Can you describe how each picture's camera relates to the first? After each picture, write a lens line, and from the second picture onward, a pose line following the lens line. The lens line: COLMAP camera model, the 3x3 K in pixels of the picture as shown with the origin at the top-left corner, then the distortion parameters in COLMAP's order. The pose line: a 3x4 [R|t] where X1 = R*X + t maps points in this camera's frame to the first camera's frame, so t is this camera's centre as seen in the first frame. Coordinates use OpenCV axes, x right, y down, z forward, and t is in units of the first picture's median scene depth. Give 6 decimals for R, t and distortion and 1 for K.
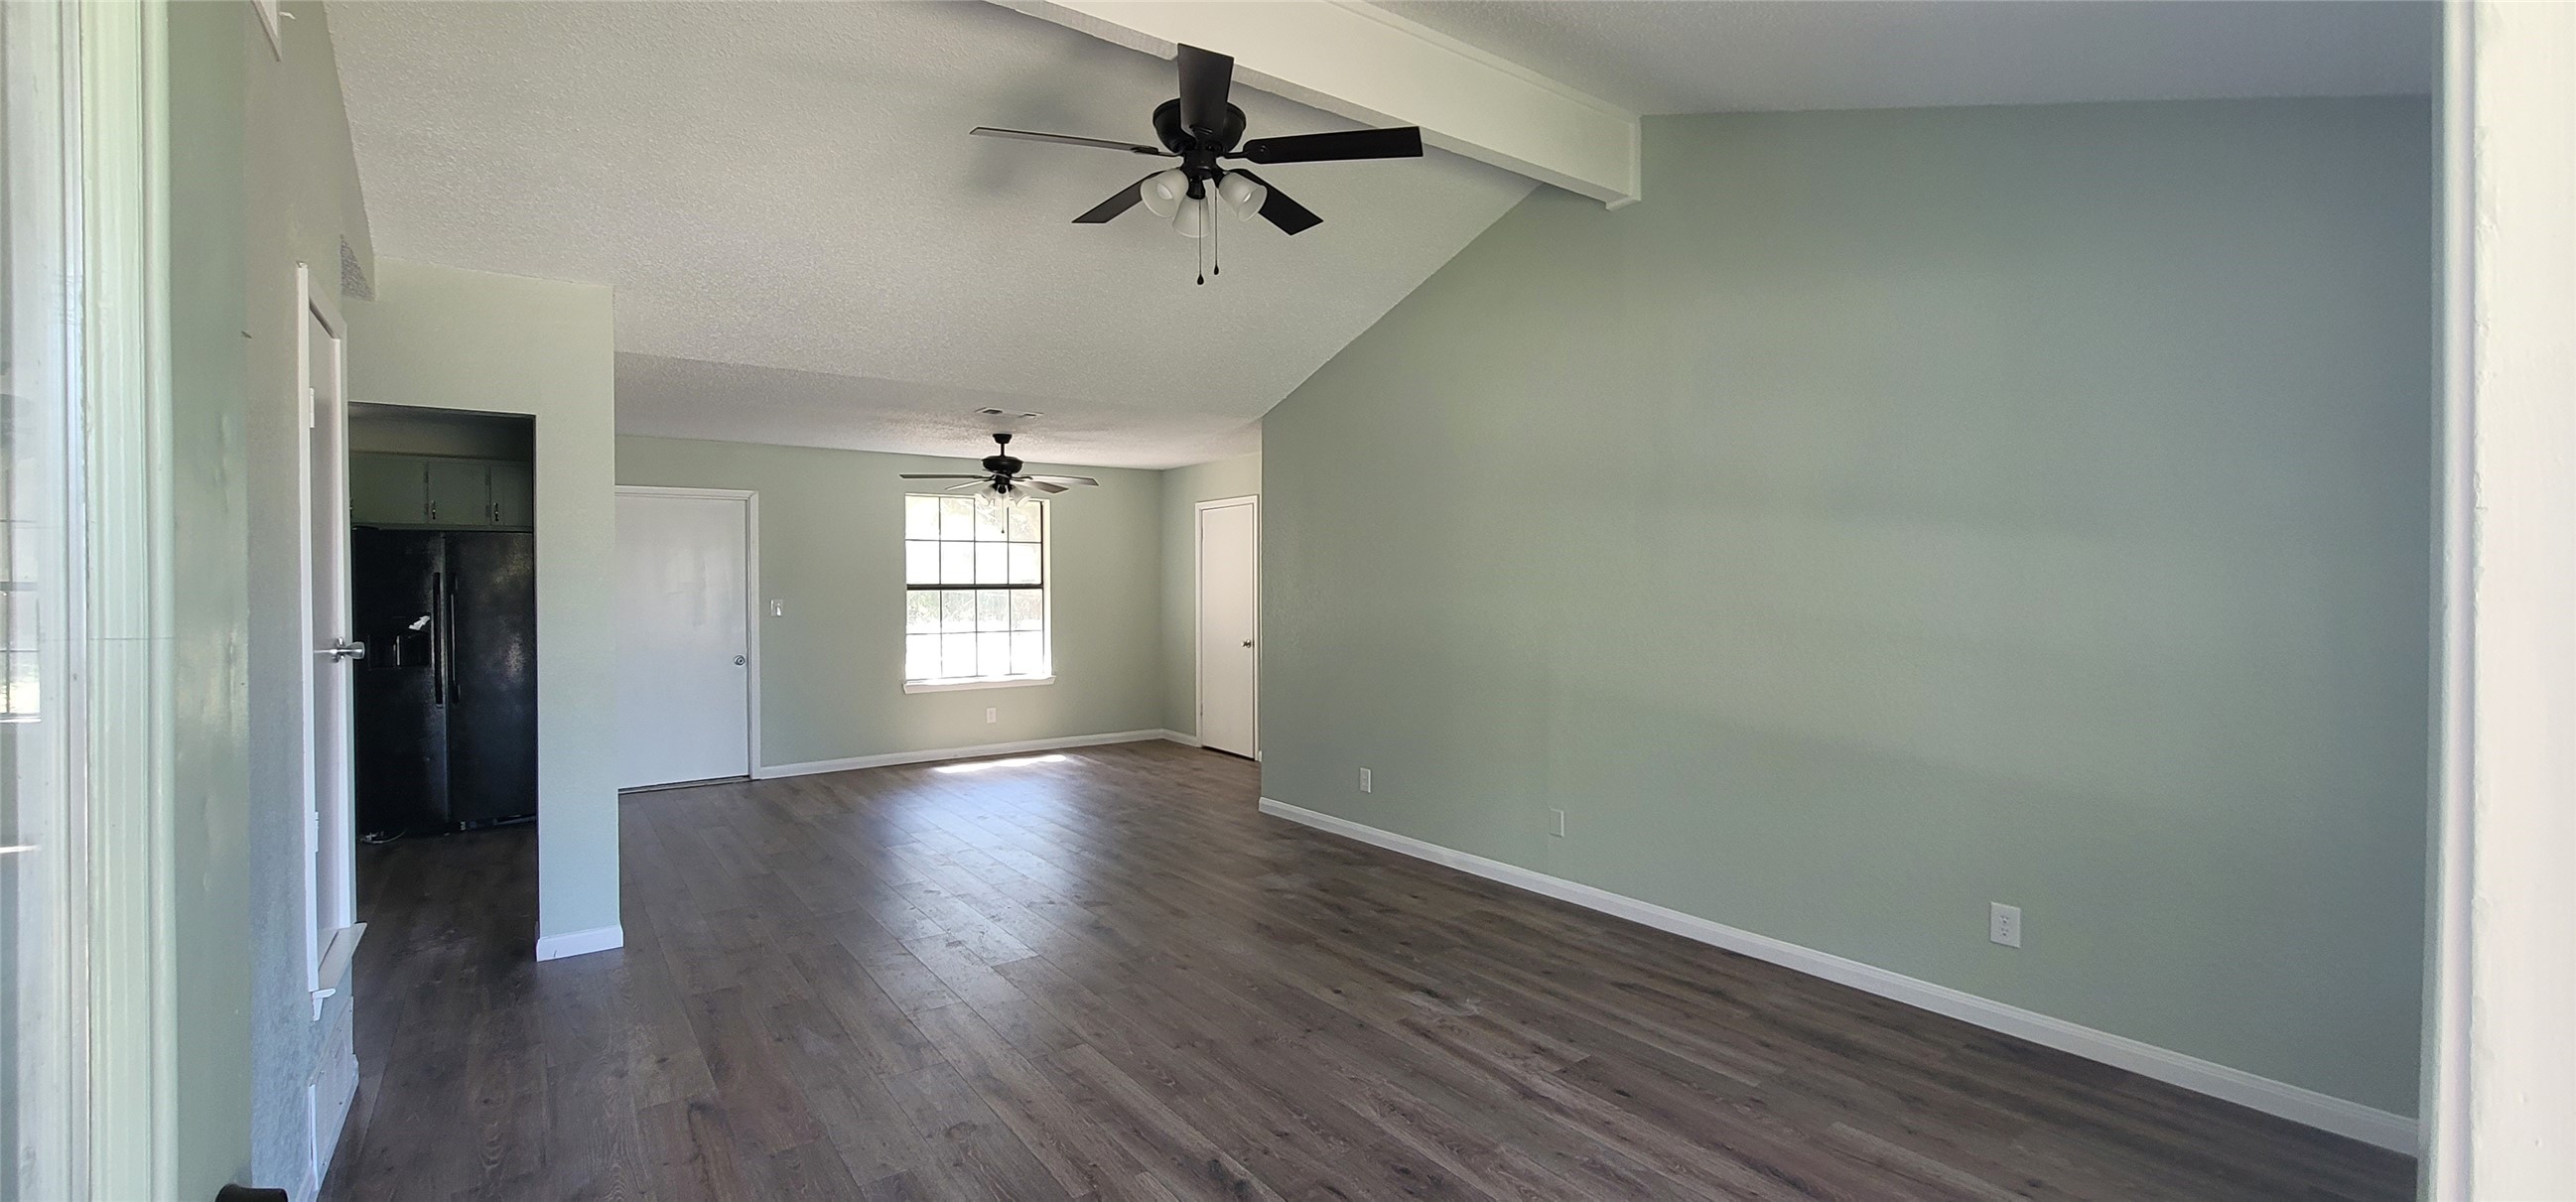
lens RADIAL K [[1063.2, 0, 1278.7], [0, 1063.2, 591.9], [0, 0, 1]] dist [-0.003742, -0.000211]
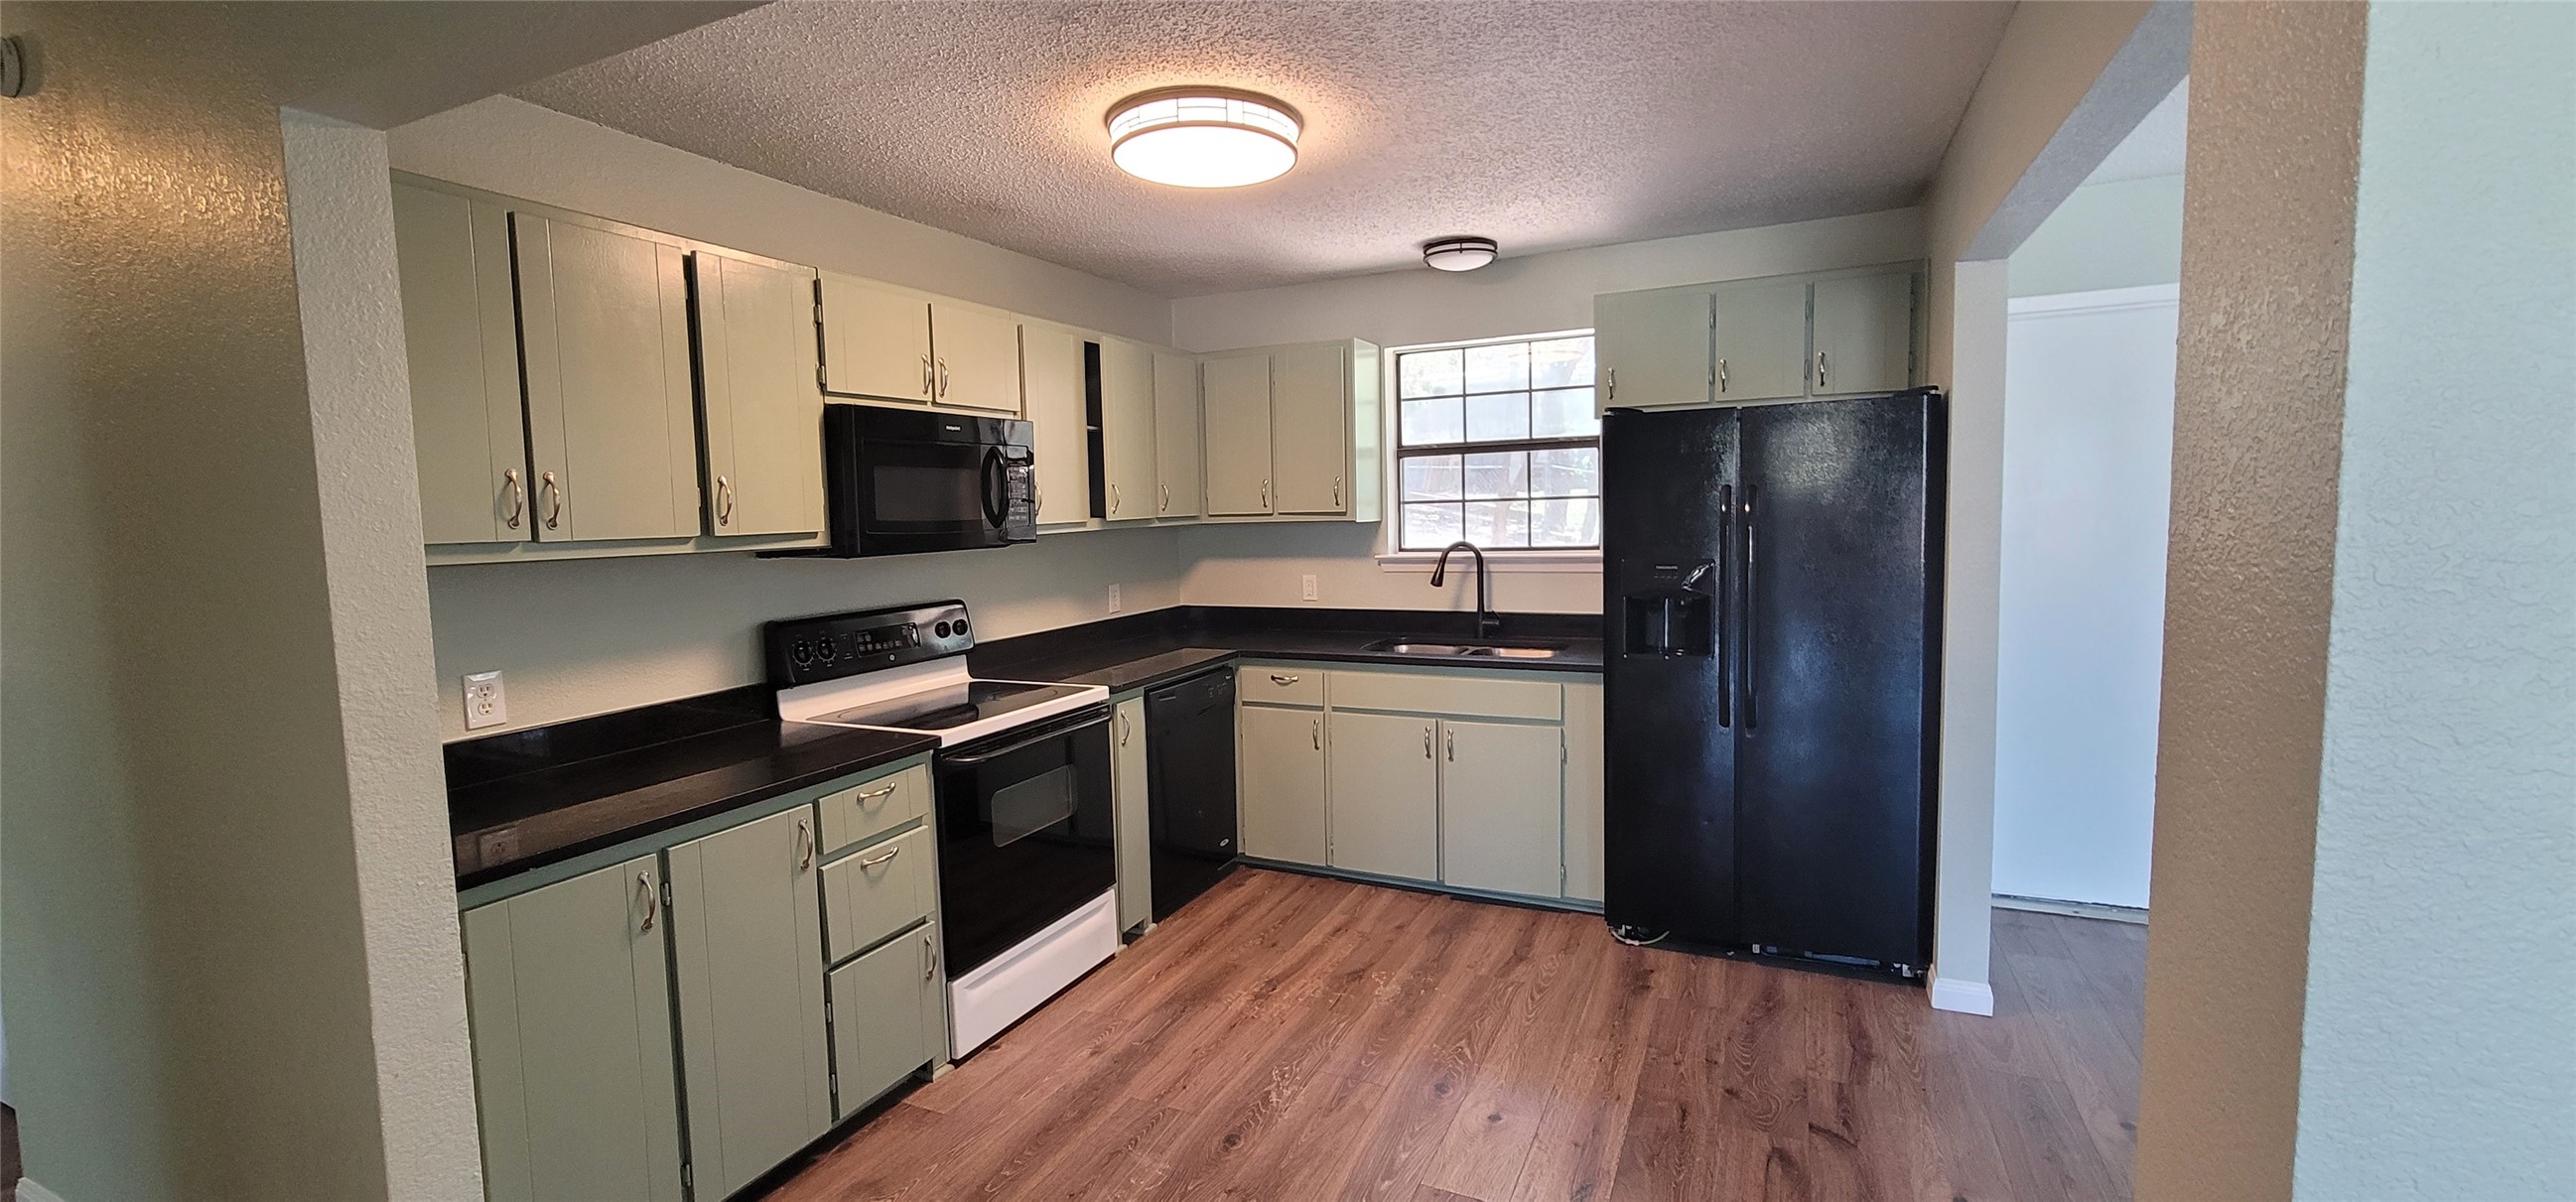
lens RADIAL K [[1063.2, 0, 1278.7], [0, 1063.2, 591.9], [0, 0, 1]] dist [-0.003742, -0.000211]
pose [[0.480443, 0.068525, -0.874345, -0.359255], [0.015628, 0.996116, 0.086657, -0.012200], [0.876886, -0.055298, 0.477506, 0.454550]]
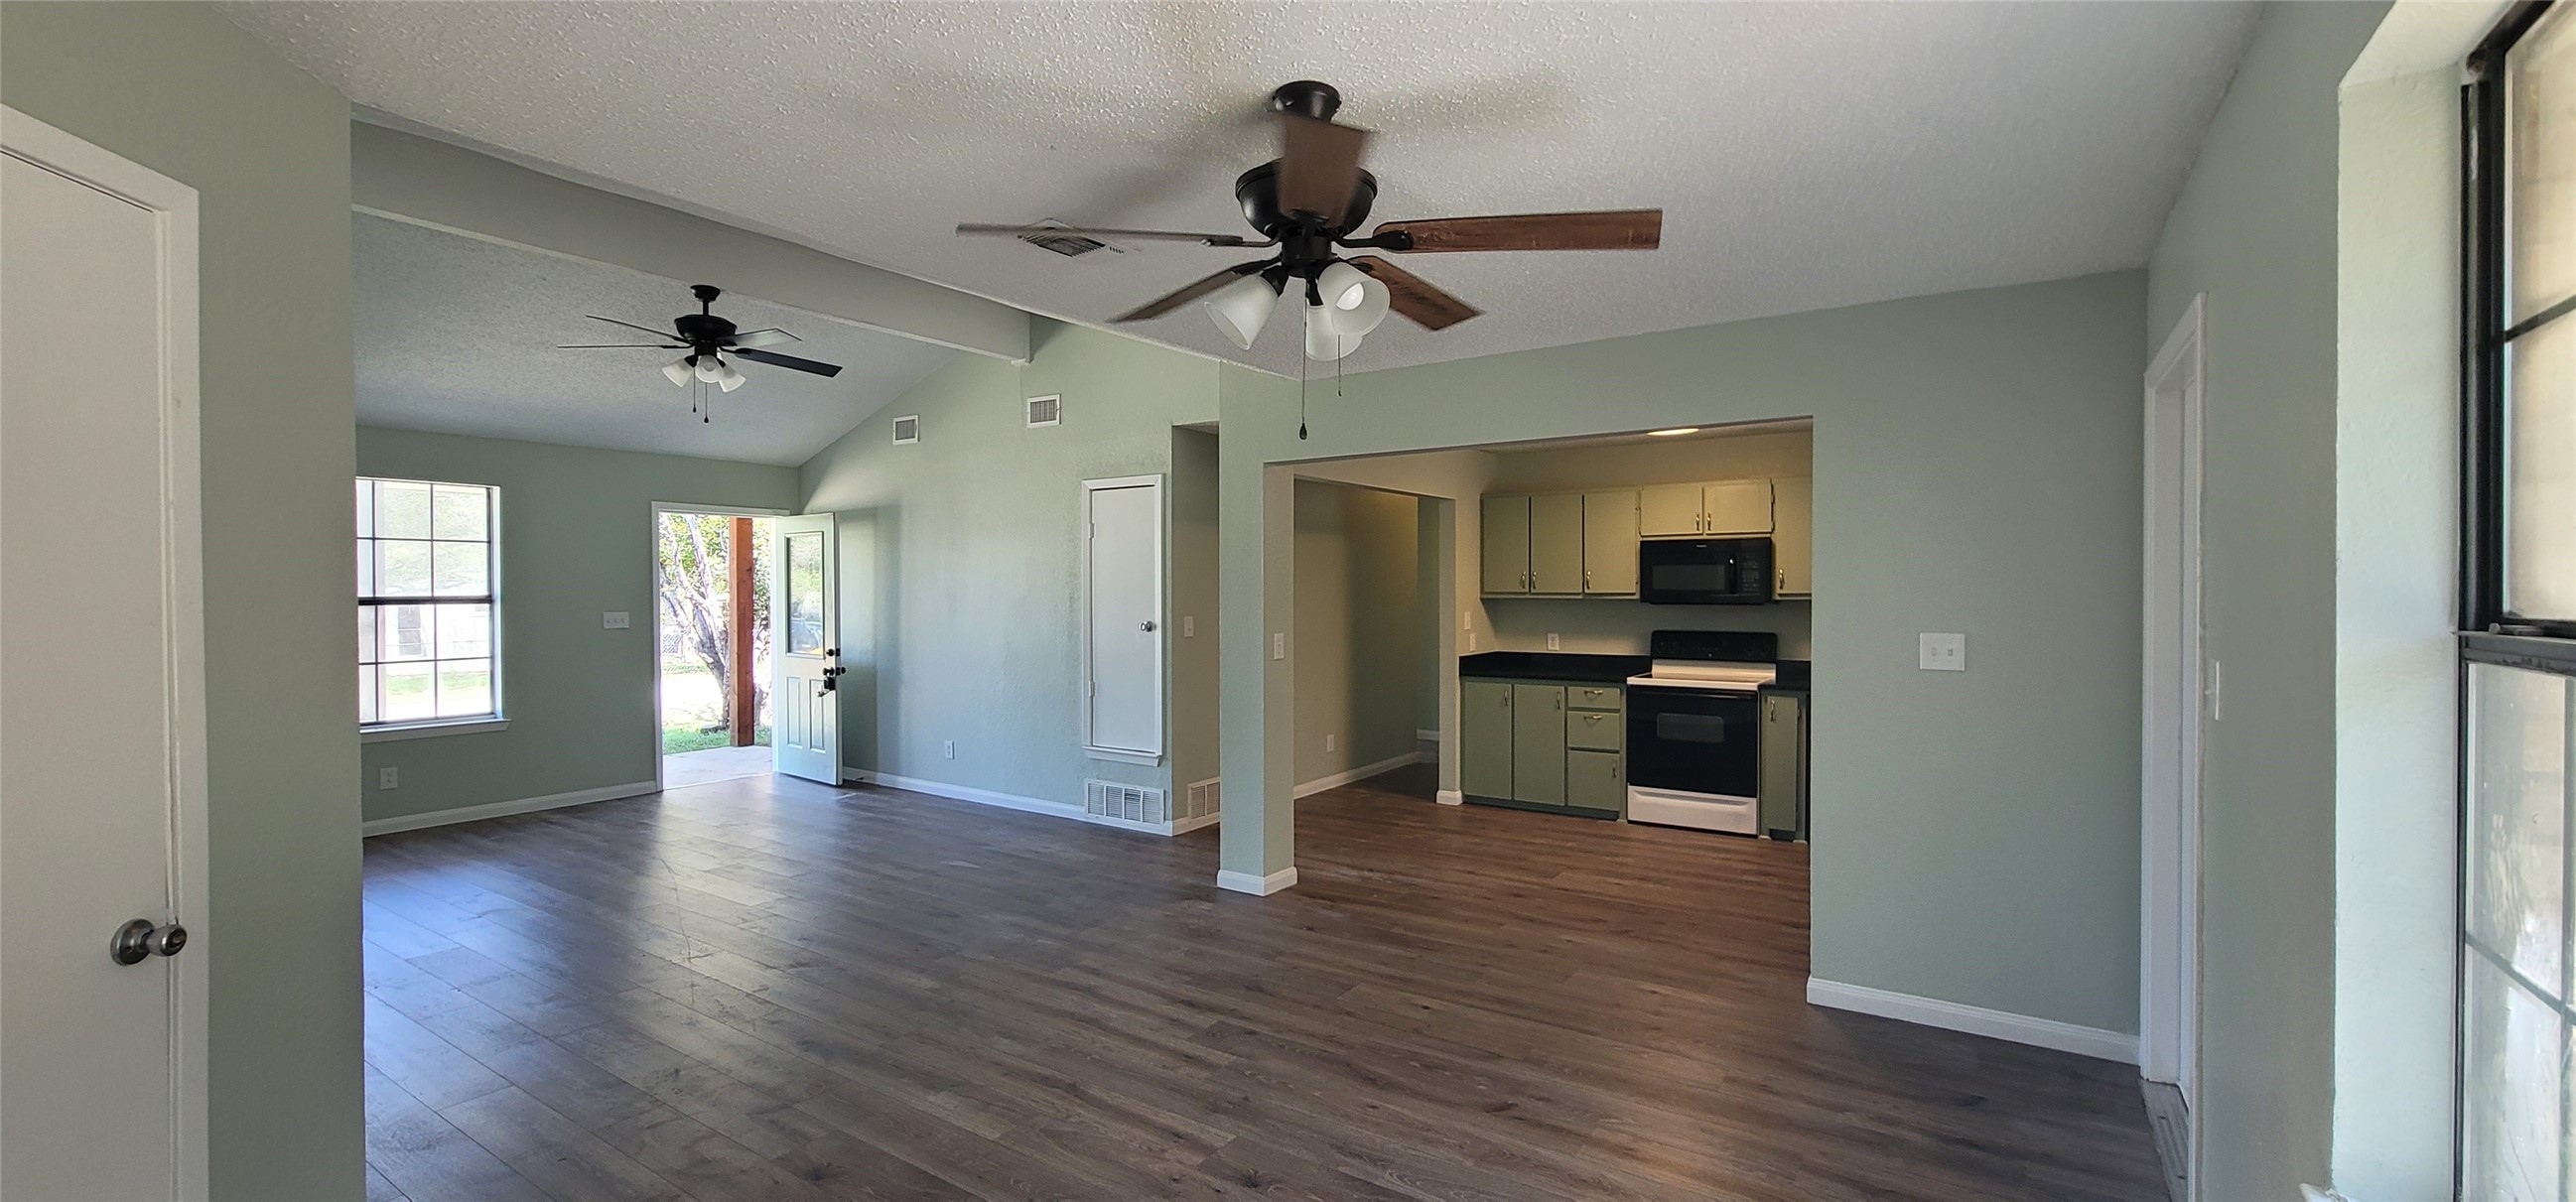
lens RADIAL K [[1044.0, 0, 1276.6], [0, 1044.0, 598.2], [0, 0, 1]] dist [-0.000663, -0.000009]
pose [[-0.940238, 0.011833, -0.340314, -0.156151], [0.005615, 0.999799, 0.019252, -0.017977], [0.340473, 0.016191, -0.940115, 1.276606]]
